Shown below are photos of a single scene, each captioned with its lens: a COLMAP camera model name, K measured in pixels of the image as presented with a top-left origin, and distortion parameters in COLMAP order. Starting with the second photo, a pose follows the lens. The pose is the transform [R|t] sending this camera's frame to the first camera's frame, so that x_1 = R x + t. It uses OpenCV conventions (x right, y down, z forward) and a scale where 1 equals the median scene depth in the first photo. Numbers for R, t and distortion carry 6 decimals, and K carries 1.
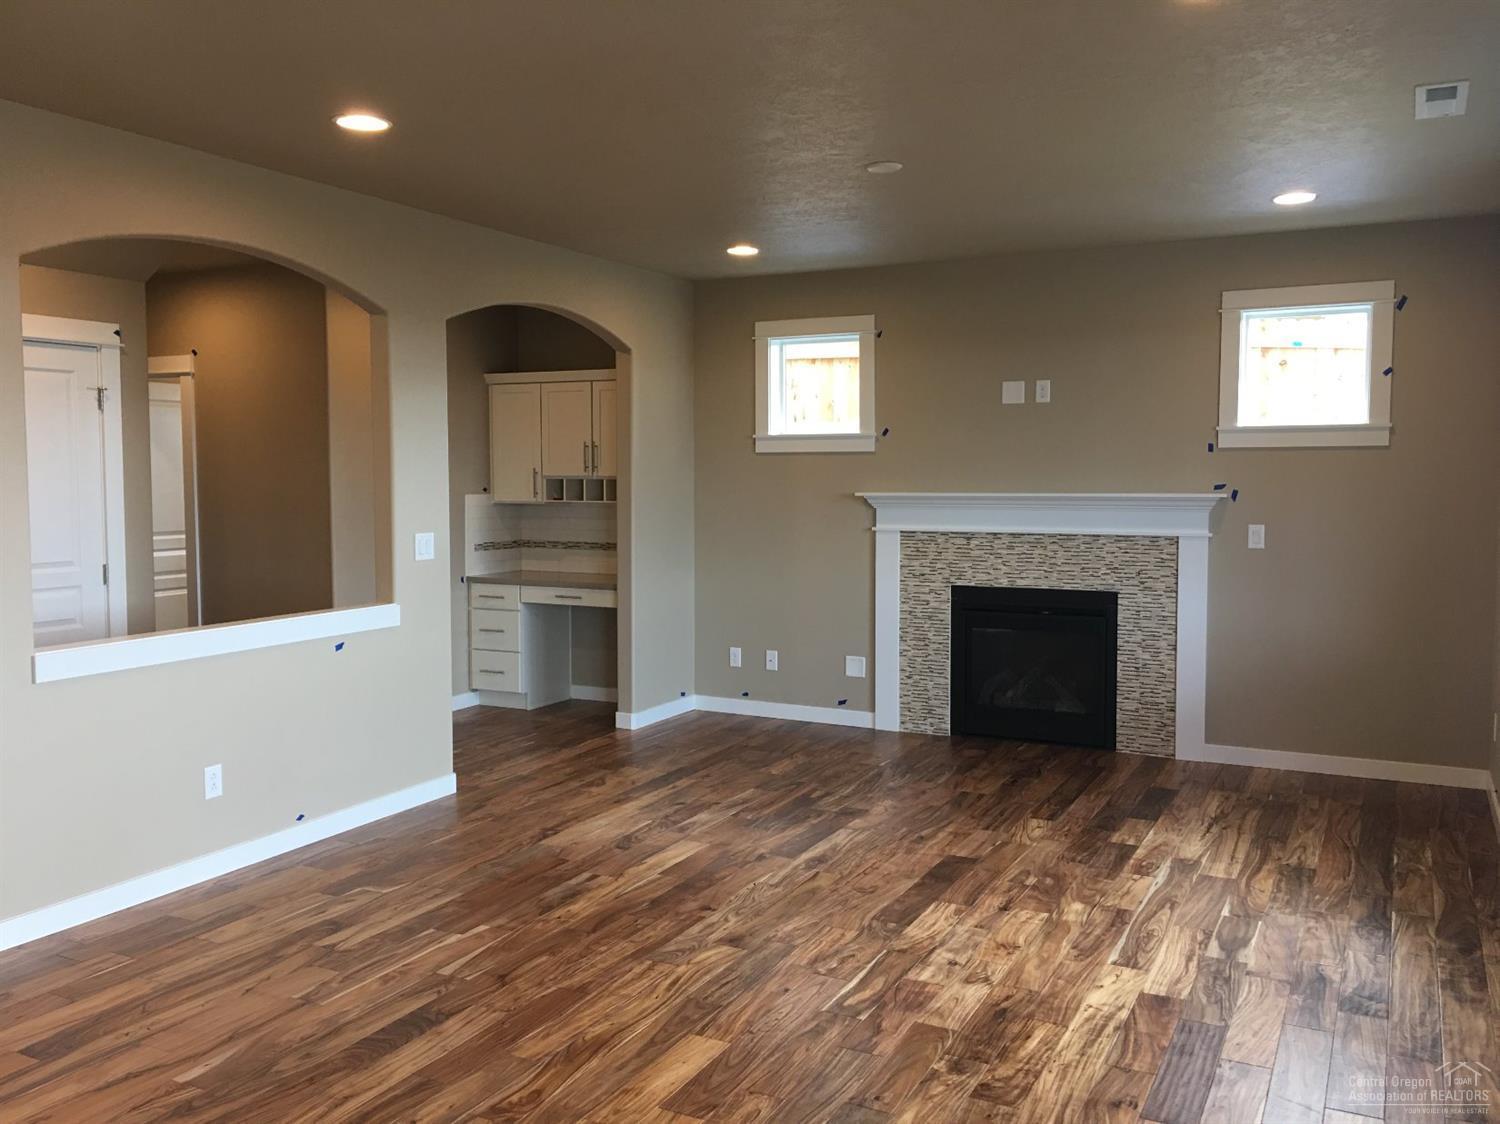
lens RADIAL K [[1274.1, 0, 743.9], [0, 1274.1, 543.3], [0, 0, 1]] dist [0.089100, -0.129306]
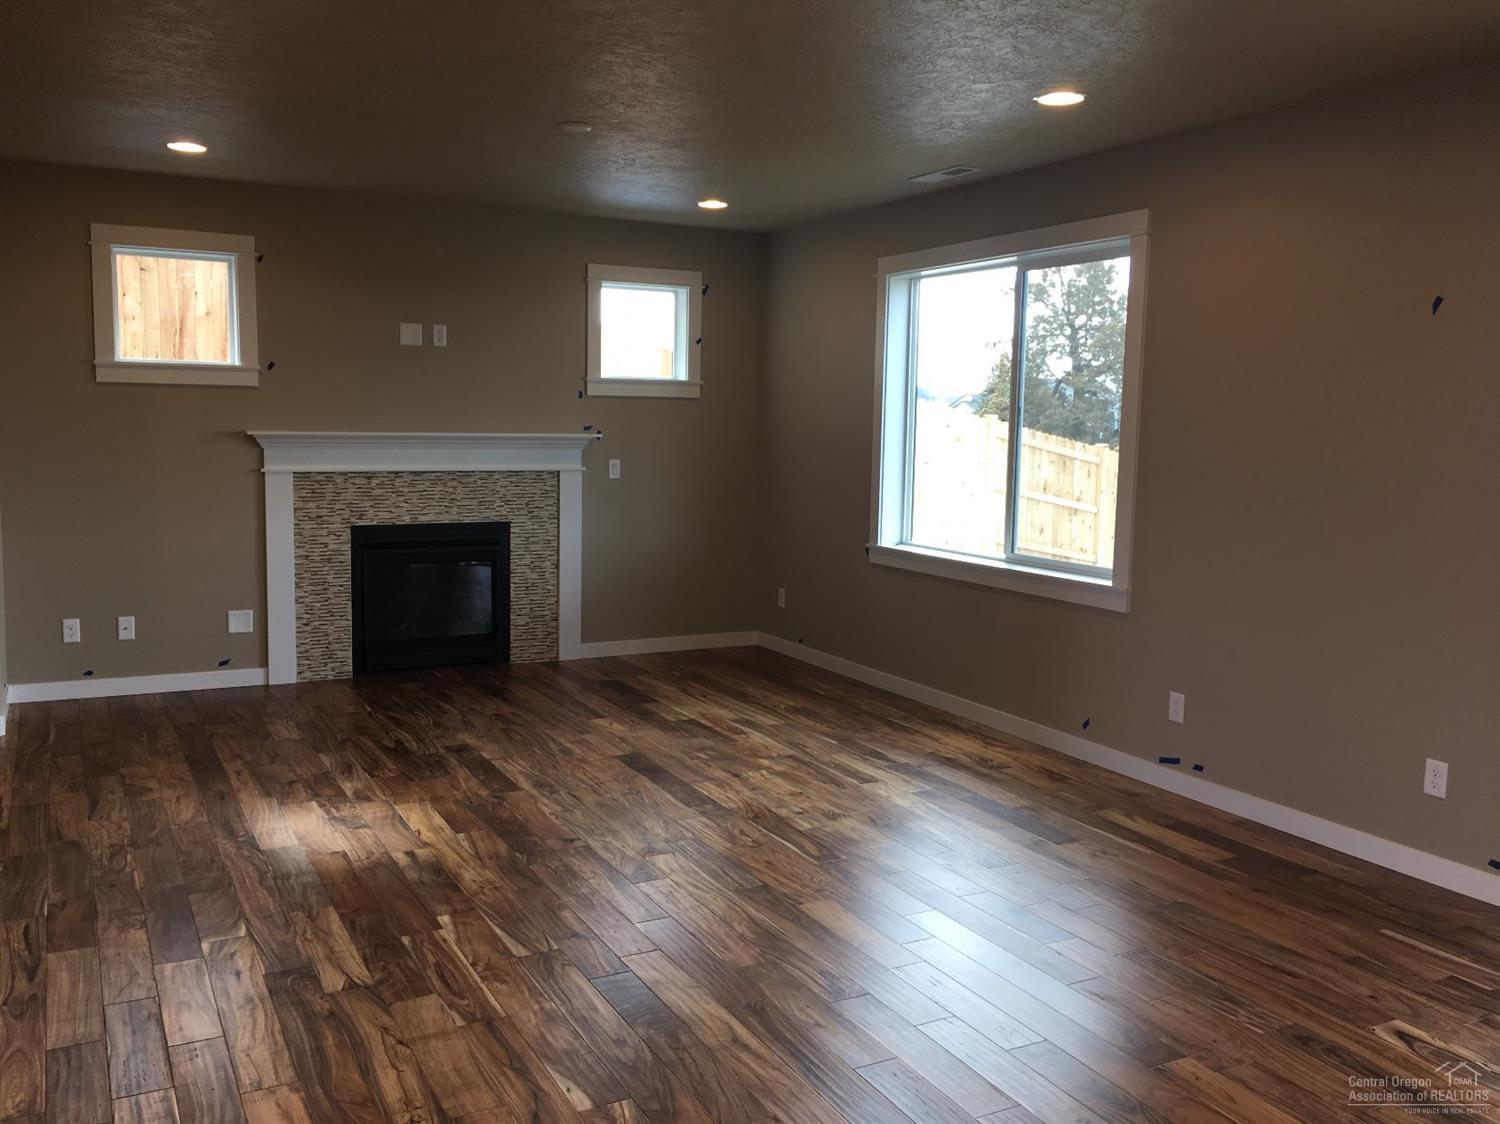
lens RADIAL K [[1274.1, 0, 743.9], [0, 1274.1, 543.3], [0, 0, 1]] dist [0.089100, -0.129306]
pose [[0.570086, -0.071657, 0.818454, -0.523084], [0.028560, 0.997316, 0.067424, -0.012949], [-0.821089, -0.015063, 0.570602, 0.202230]]
